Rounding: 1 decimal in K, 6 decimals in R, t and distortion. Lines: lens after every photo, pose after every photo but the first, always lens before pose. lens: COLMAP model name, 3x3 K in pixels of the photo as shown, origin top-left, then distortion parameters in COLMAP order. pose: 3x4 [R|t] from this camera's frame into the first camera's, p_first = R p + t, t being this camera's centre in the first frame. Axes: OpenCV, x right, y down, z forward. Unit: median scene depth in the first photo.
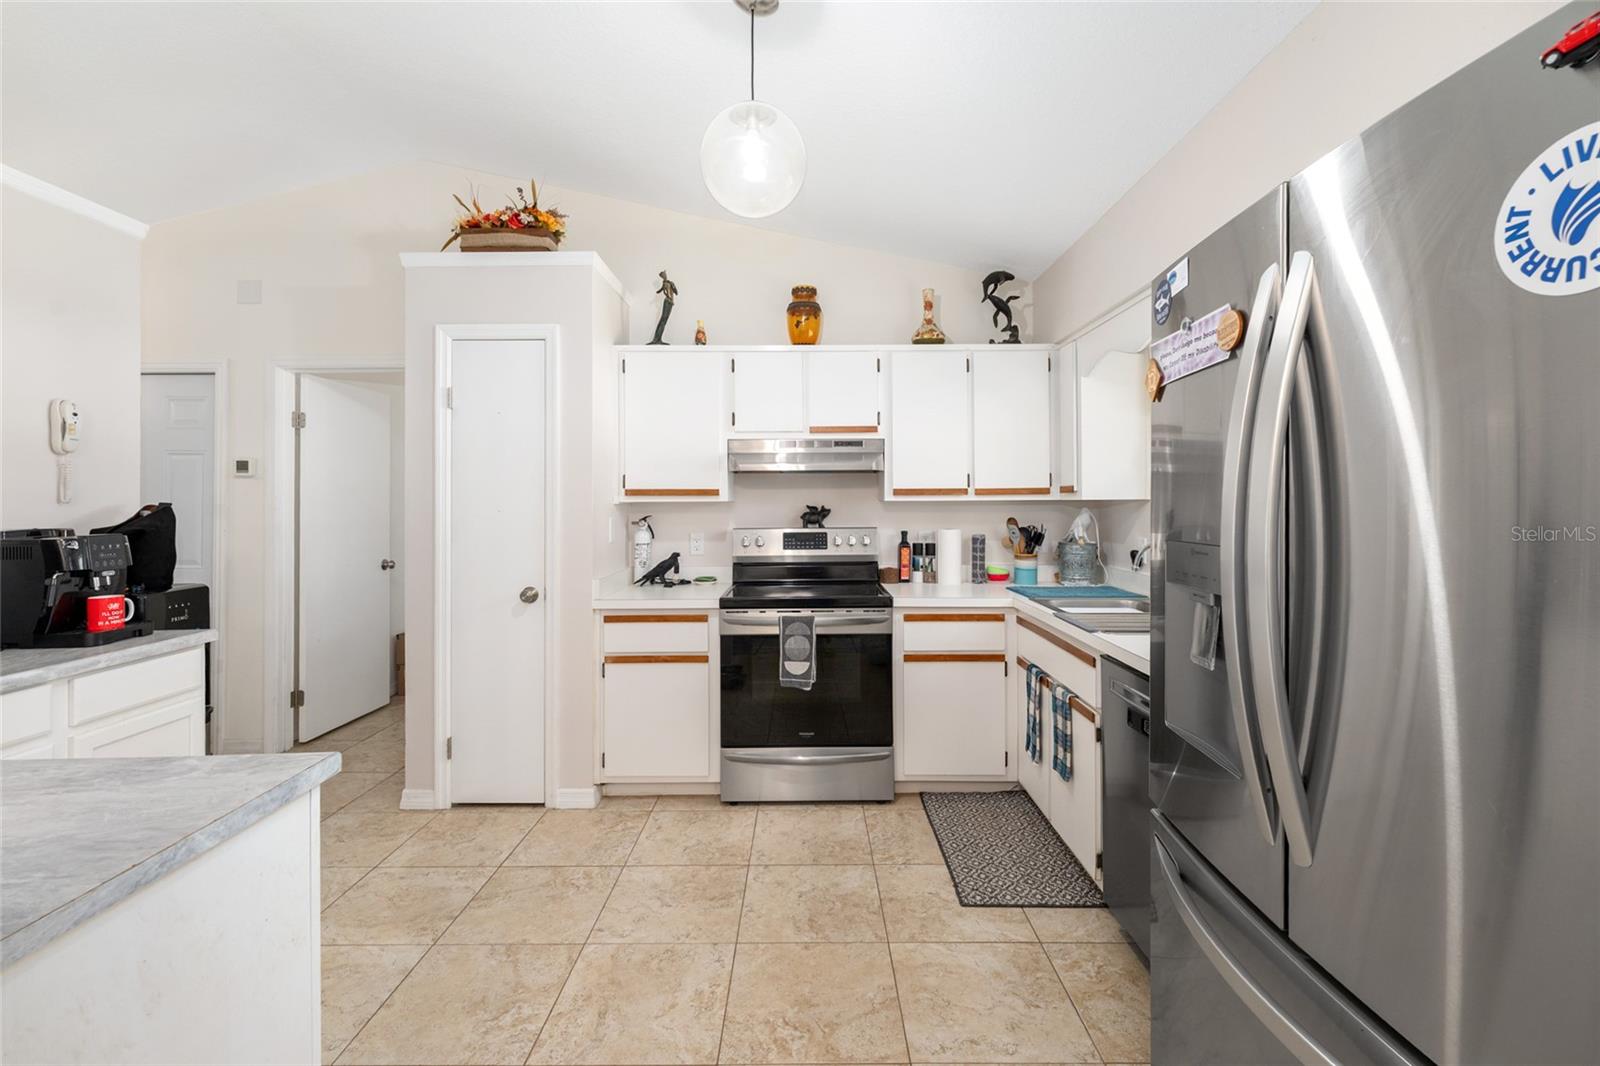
lens RADIAL K [[699.5, 0, 796.4], [0, 699.5, 495.8], [0, 0, 1]] dist [-0.000816, -0.000365]
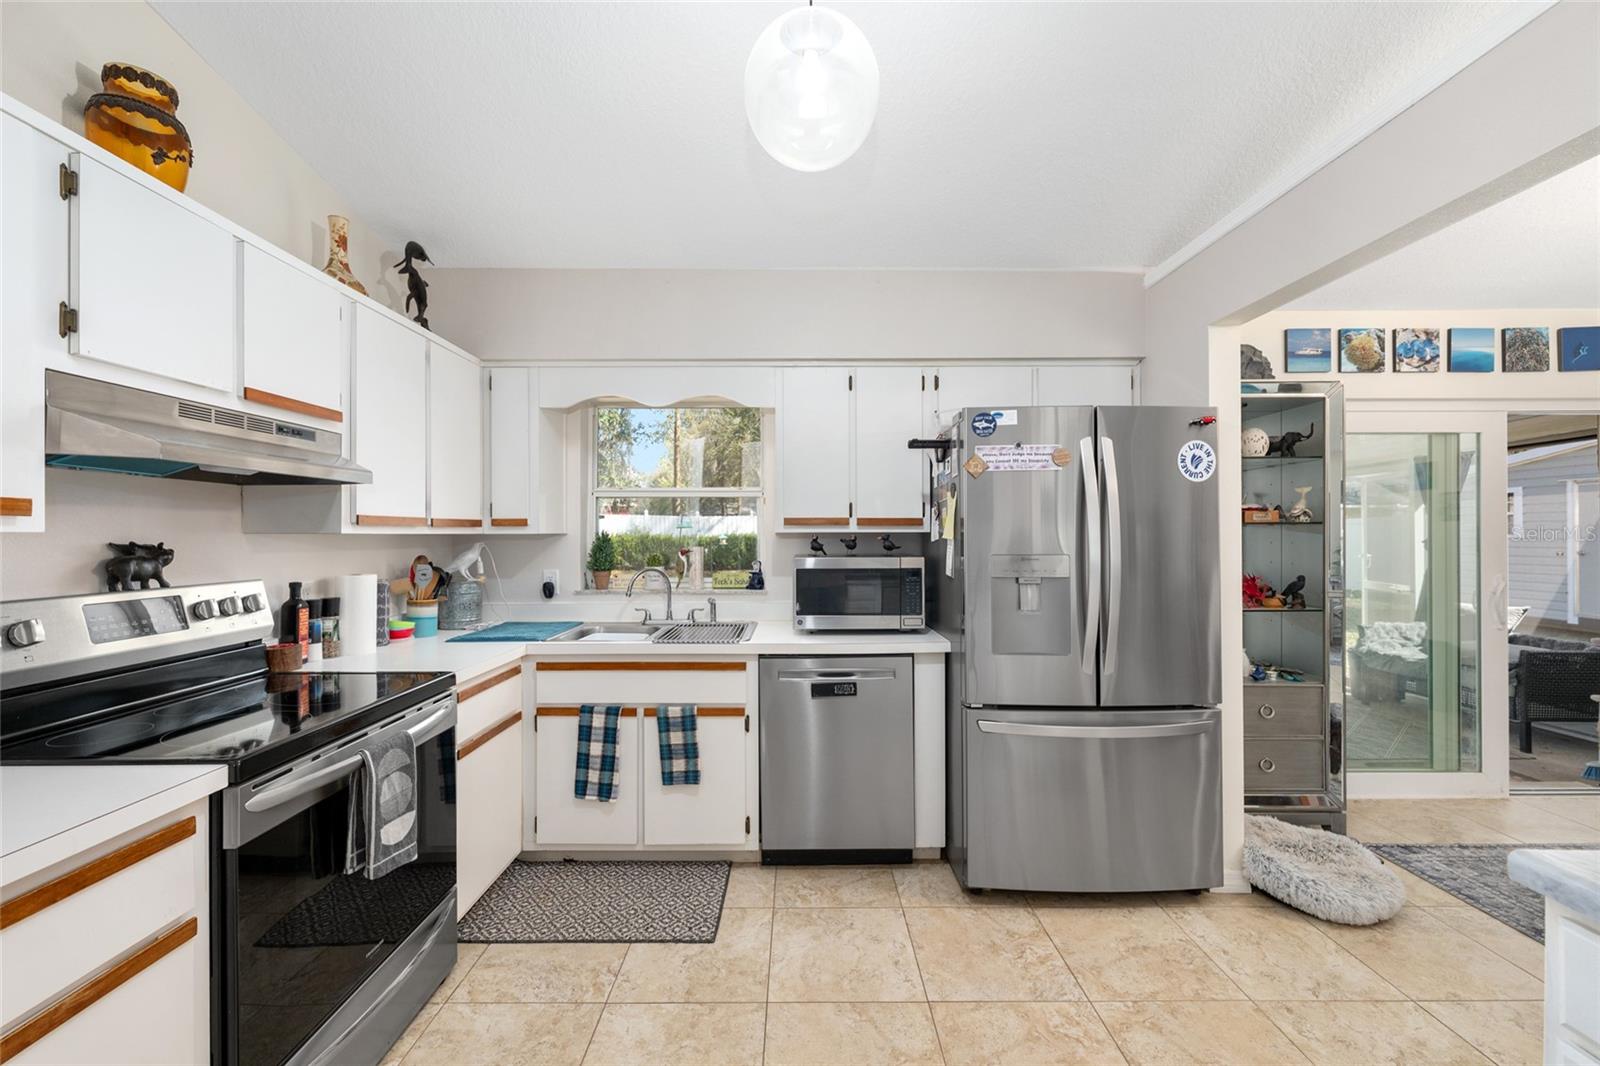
lens RADIAL K [[641.7, 0, 800.0], [0, 641.7, 533.0], [0, 0, 1]] dist [-0.000324, -0.000345]
pose [[-0.015251, 0.005981, 0.999866, -0.500314], [-0.006977, 0.999957, -0.006088, 0.008265], [-0.999859, -0.007069, -0.015208, 0.661744]]
